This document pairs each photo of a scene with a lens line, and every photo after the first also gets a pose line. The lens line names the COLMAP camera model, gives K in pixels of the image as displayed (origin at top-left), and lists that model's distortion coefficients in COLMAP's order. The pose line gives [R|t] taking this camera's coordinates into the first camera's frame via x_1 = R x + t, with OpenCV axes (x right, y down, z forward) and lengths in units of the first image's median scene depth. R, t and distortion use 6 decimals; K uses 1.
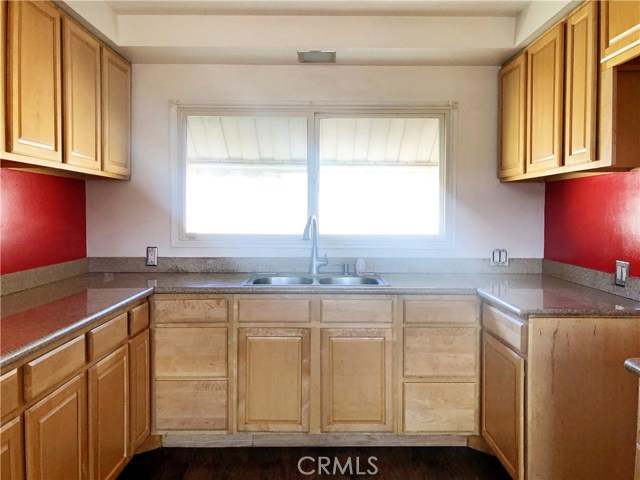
lens RADIAL K [[516.5, 0, 320.0], [0, 516.5, 240.0], [0, 0, 1]] dist [0.011628, -0.059486]
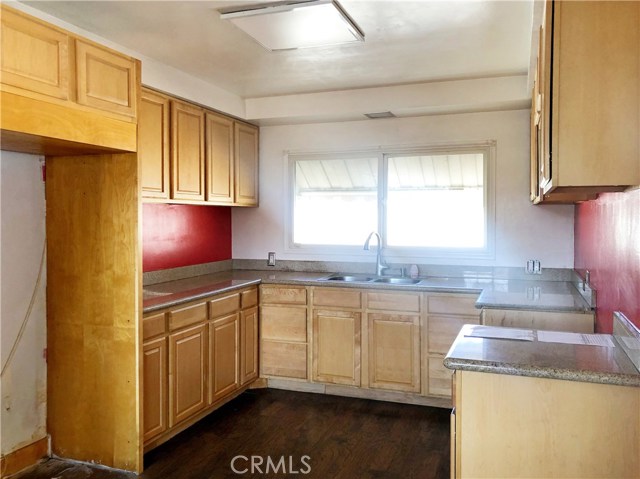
lens RADIAL K [[516.5, 0, 320.0], [0, 516.5, 239.5], [0, 0, 1]] dist [0.011628, -0.059486]
pose [[0.938308, 0.010298, -0.345646, 0.358670], [-0.014900, 0.999832, -0.010660, -0.011725], [0.345479, 0.015153, 0.938304, -0.364298]]
